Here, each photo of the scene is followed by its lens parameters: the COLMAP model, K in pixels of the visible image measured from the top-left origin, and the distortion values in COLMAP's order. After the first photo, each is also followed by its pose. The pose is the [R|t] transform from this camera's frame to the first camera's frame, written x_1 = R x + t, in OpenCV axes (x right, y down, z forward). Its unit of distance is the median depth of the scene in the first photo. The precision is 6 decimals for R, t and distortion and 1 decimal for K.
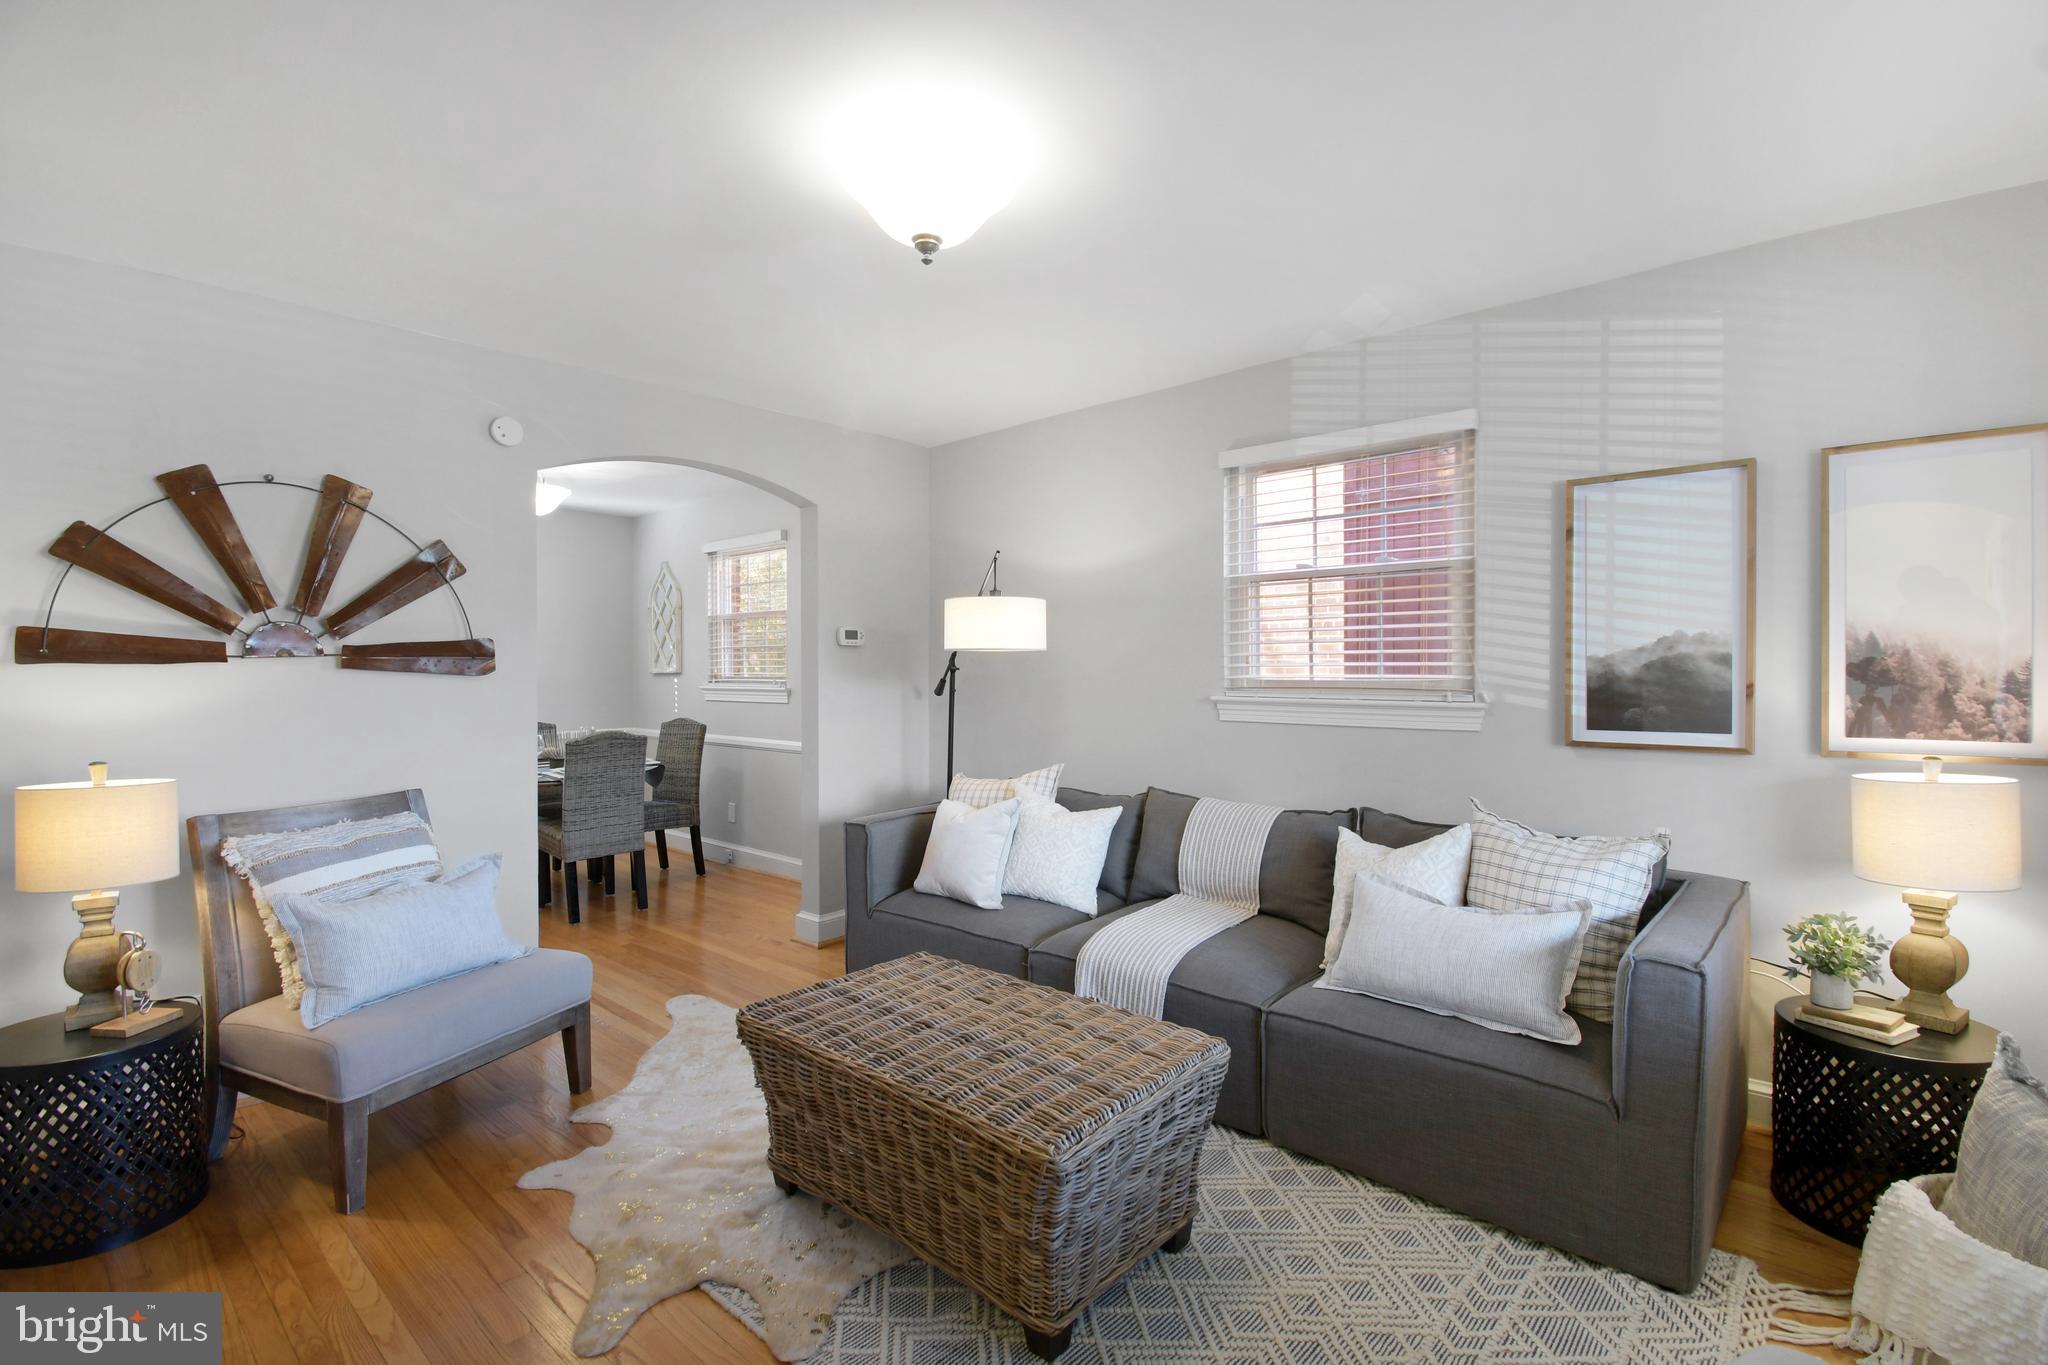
lens RADIAL K [[923.8, 0, 1024.0], [0, 923.8, 682.5], [0, 0, 1]] dist [0.018716, -0.017770]
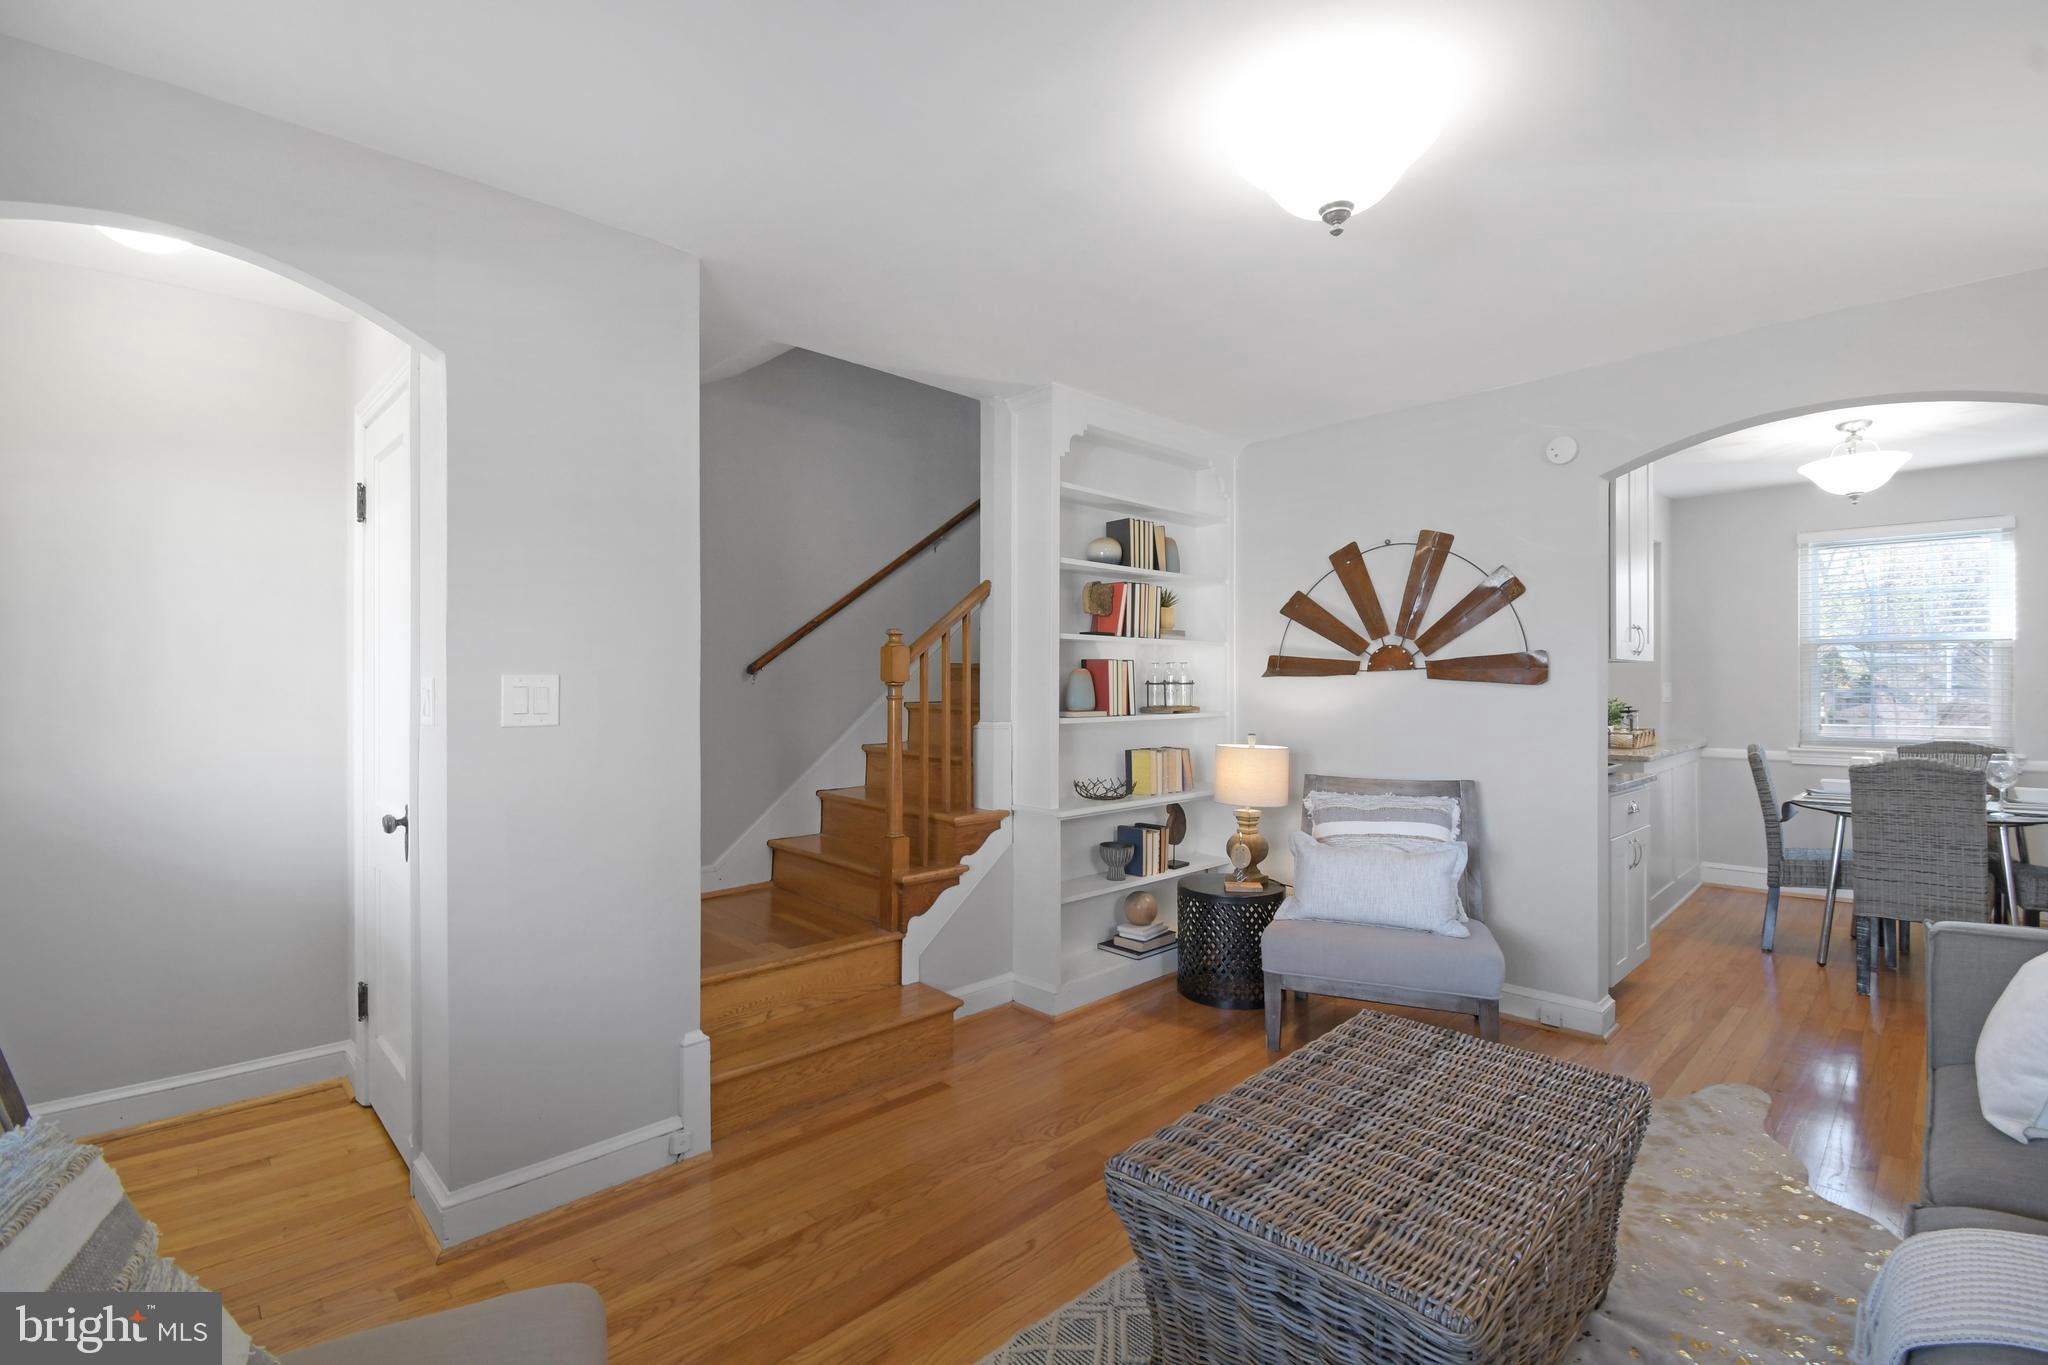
lens RADIAL K [[917.3, 0, 1031.4], [0, 917.3, 681.8], [0, 0, 1]] dist [0.008917, -0.017196]
pose [[-0.068597, 0.002547, -0.997641, 0.597417], [-0.009540, 0.999949, 0.003209, -0.009983], [0.997599, 0.009737, -0.068570, 0.564872]]
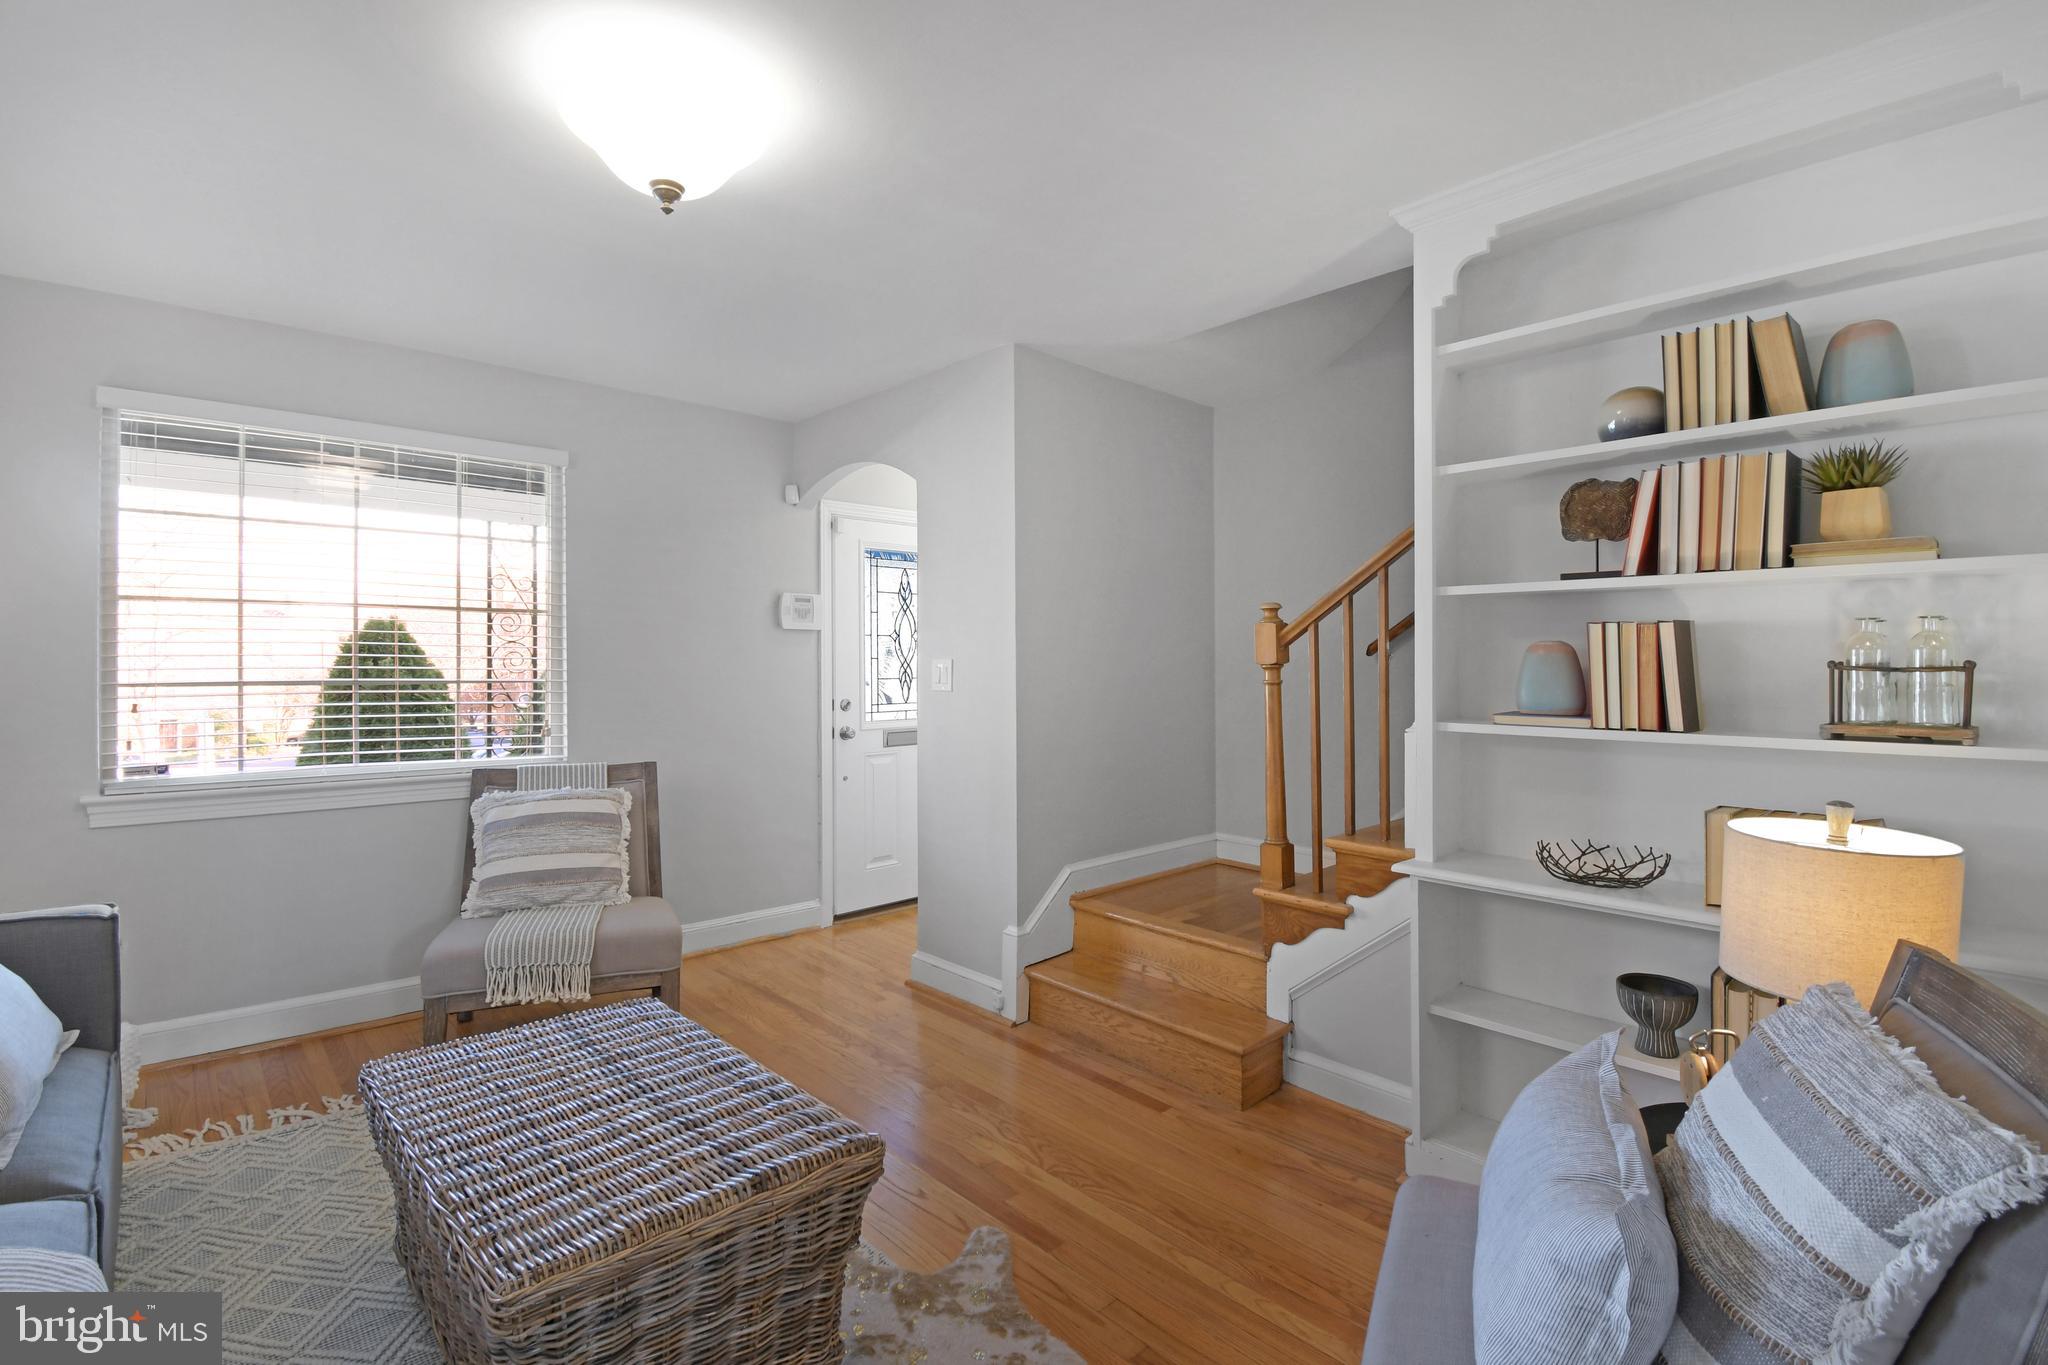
lens RADIAL K [[932.3, 0, 1016.6], [0, 932.3, 664.5], [0, 0, 1]] dist [0.010421, -0.019825]
pose [[-0.994987, 0.002482, 0.099976, -0.388400], [0.003723, 0.999918, 0.012235, -0.017622], [-0.099937, 0.012546, -0.994915, 1.371470]]
